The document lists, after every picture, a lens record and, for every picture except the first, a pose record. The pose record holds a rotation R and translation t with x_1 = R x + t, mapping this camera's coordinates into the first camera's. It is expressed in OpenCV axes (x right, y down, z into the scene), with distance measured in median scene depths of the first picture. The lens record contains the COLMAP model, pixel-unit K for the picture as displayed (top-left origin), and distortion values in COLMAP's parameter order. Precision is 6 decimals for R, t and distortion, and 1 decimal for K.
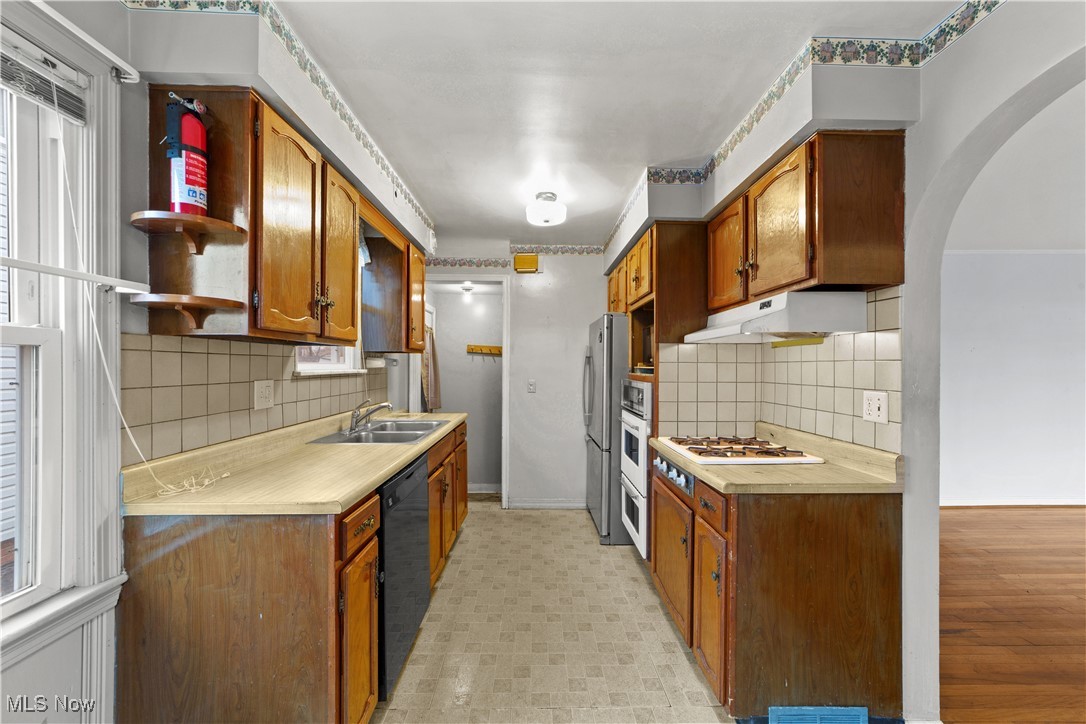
lens RADIAL K [[419.4, 0, 554.2], [0, 419.4, 360.9], [0, 0, 1]] dist [-0.015620, 0.005548]
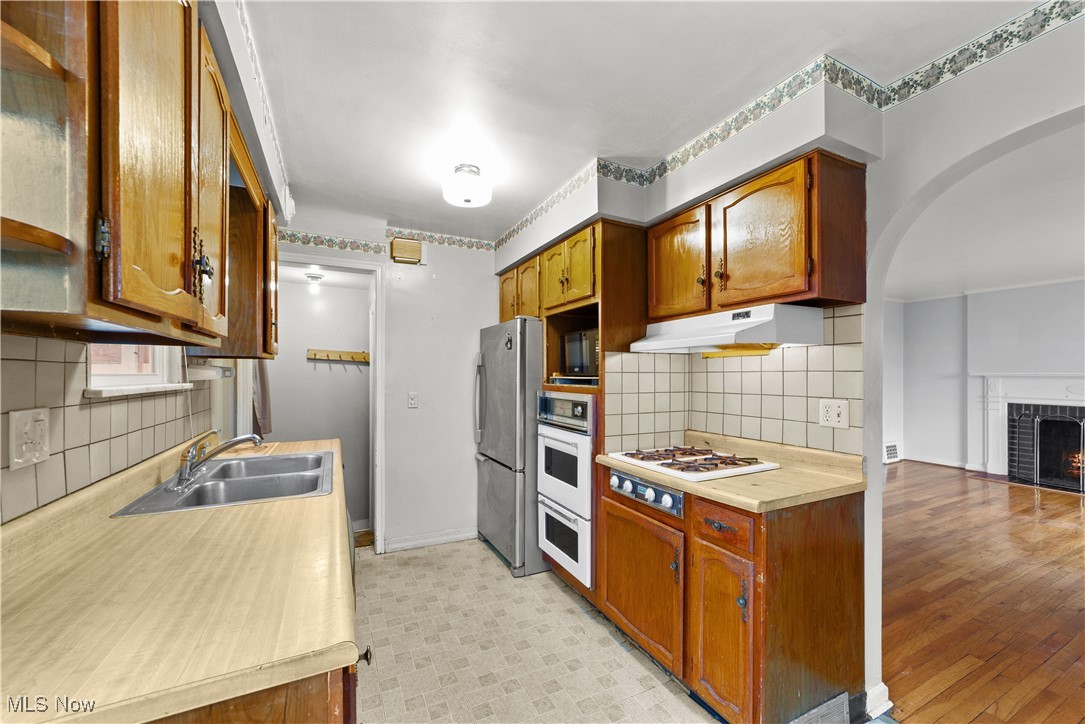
lens RADIAL K [[419.1, 0, 533.9], [0, 419.1, 370.4], [0, 0, 1]] dist [-0.015620, 0.005548]
pose [[0.909430, 0.000953, 0.415855, -0.326966], [-0.002365, 0.999993, 0.002879, -0.003599], [-0.415850, -0.003601, 0.909426, 0.267217]]
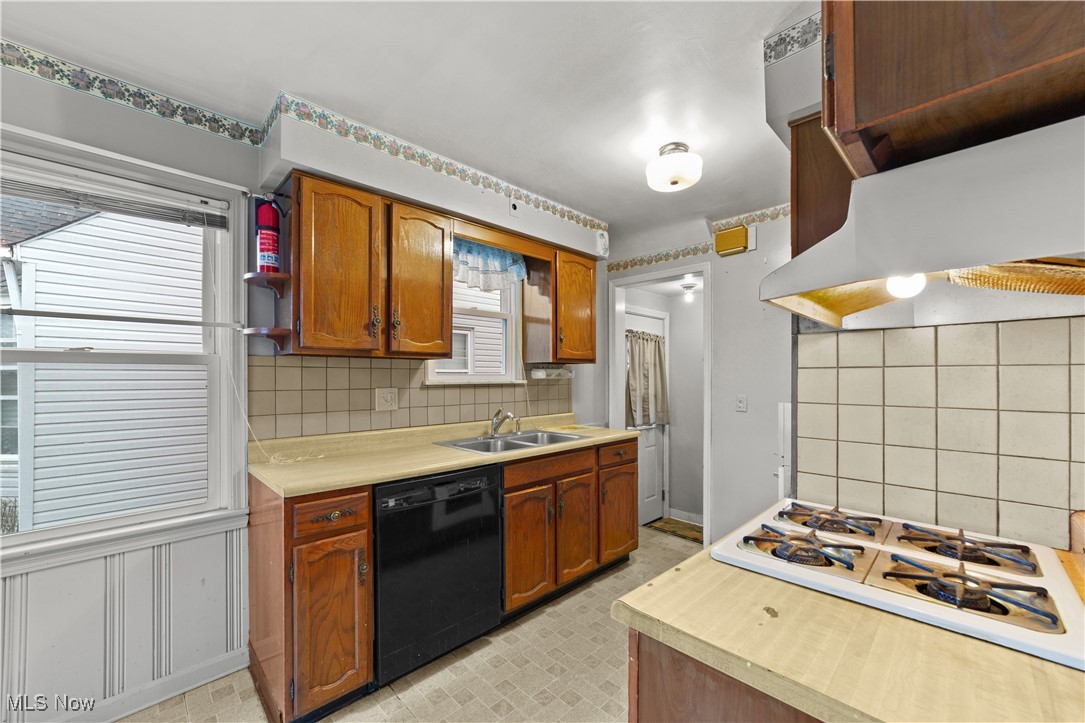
lens RADIAL K [[419.1, 0, 543.8], [0, 419.1, 372.5], [0, 0, 1]] dist [-0.015620, 0.005548]
pose [[0.682192, -0.011805, -0.731077, 0.507736], [0.011145, 0.999921, -0.005747, 0.010289], [0.731088, -0.004227, 0.682270, 0.428223]]
